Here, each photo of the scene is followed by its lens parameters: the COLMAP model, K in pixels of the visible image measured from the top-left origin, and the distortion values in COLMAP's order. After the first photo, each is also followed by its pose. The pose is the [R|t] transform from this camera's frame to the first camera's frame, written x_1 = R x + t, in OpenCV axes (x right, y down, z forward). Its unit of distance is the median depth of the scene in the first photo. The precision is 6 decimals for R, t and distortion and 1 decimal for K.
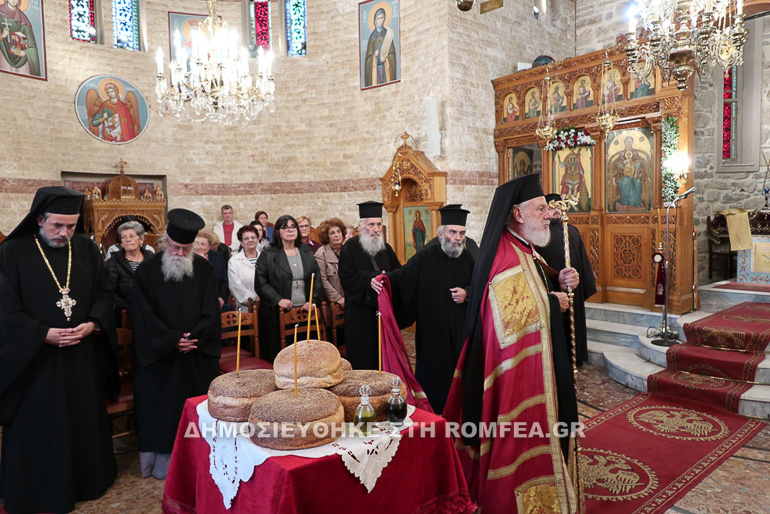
lens RADIAL K [[534.3, 0, 387.6], [0, 534.3, 256.9], [0, 0, 1]] dist [-0.006077, 0.000681]
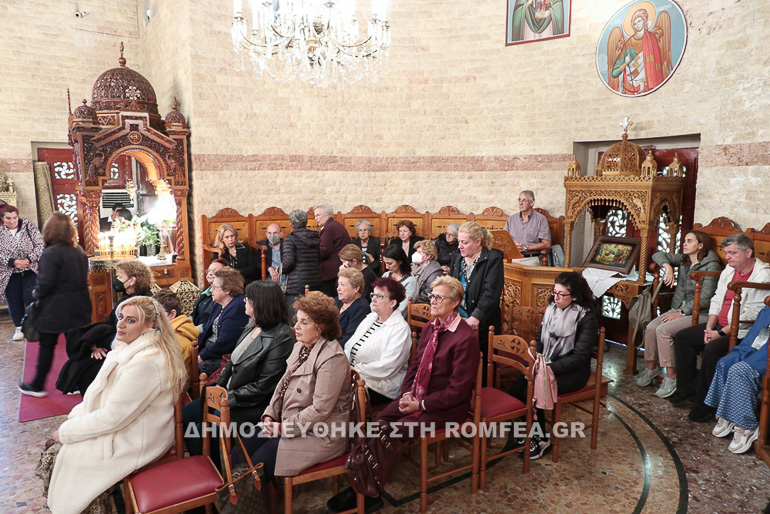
lens RADIAL K [[534.3, 0, 386.5], [0, 534.3, 256.8], [0, 0, 1]] dist [-0.006077, 0.000681]
pose [[-0.114827, 0.158444, -0.980668, 0.222506], [-0.068958, 0.983545, 0.166983, -0.082198], [0.990989, 0.086799, -0.102012, 0.644023]]
